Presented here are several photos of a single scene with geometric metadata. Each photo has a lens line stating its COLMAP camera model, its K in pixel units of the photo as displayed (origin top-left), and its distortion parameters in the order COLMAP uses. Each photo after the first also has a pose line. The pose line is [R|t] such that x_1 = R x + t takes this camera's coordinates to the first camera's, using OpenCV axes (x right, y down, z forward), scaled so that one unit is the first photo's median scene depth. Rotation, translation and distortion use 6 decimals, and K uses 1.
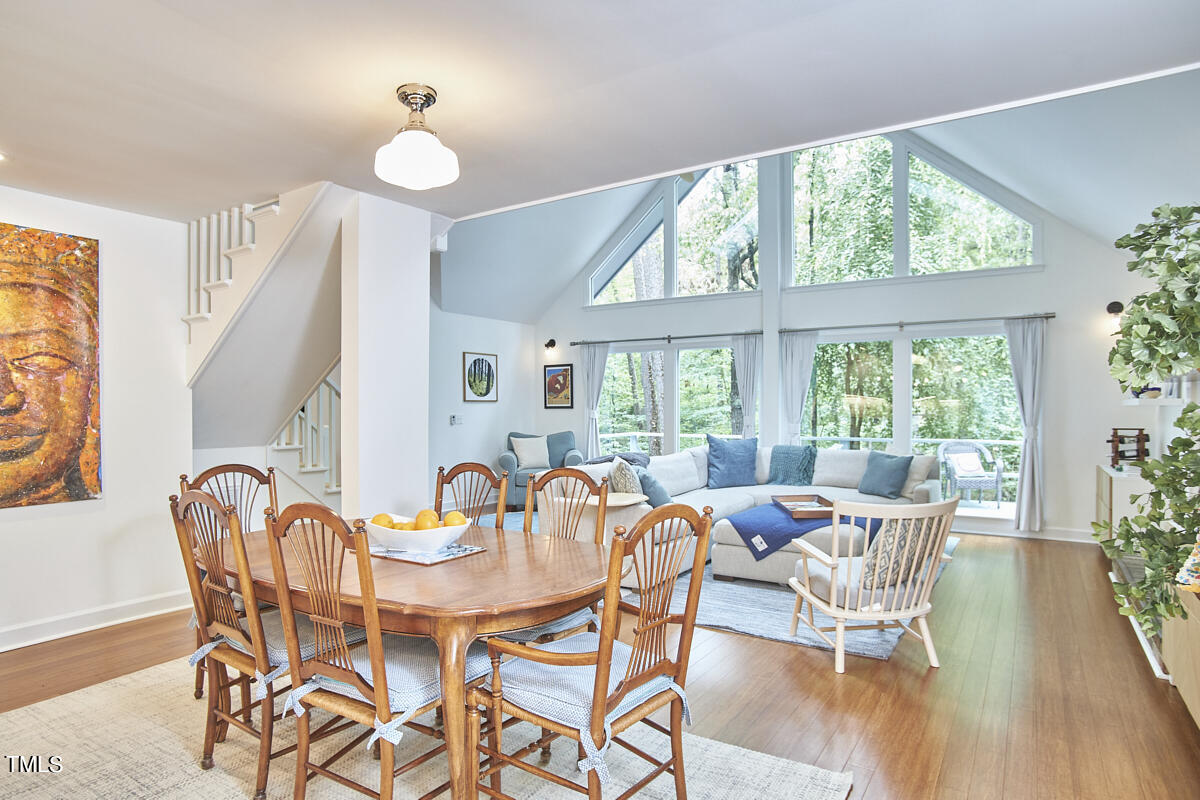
lens RADIAL K [[667.2, 0, 584.5], [0, 667.2, 412.6], [0, 0, 1]] dist [-0.081541, 0.042249]
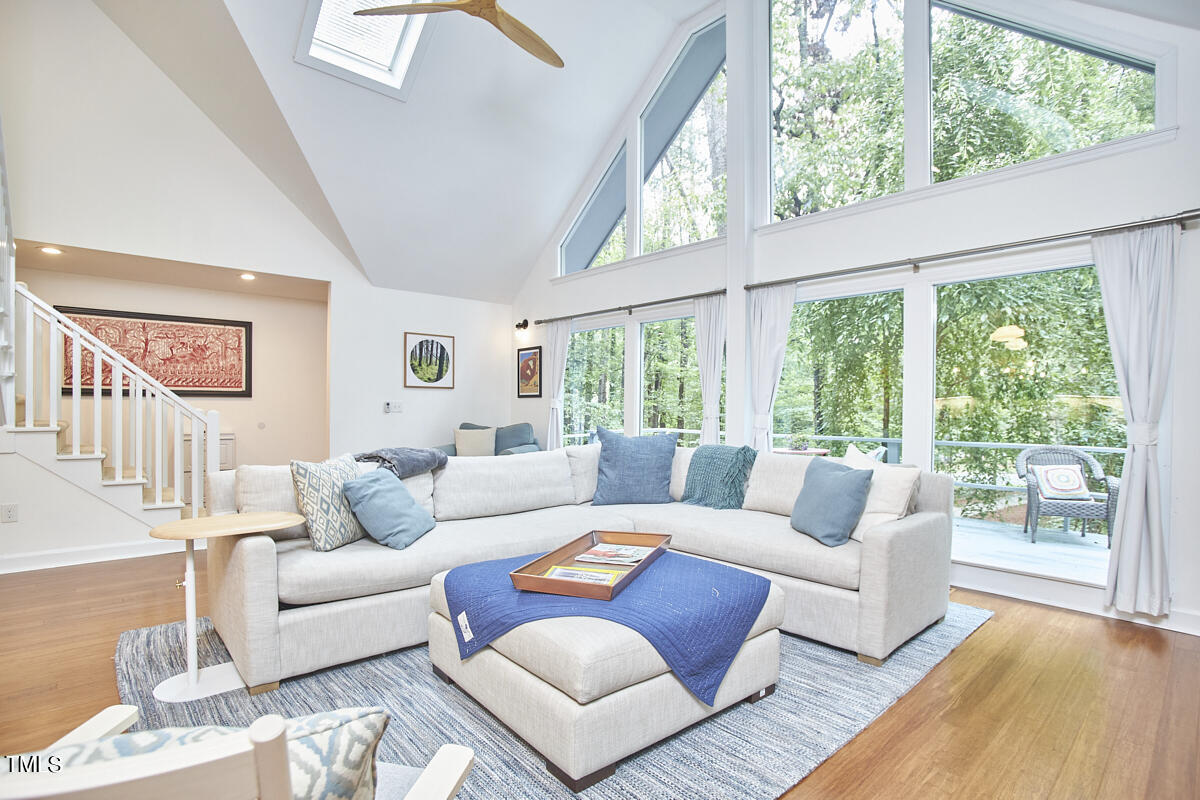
lens RADIAL K [[580.6, 0, 594.1], [0, 580.6, 415.5], [0, 0, 1]] dist [-0.057120, 0.000088]
pose [[0.970658, 0.015044, -0.239992, 0.268959], [-0.013935, 0.999883, 0.006318, 0.013423], [0.240059, -0.002788, 0.970754, 0.329678]]
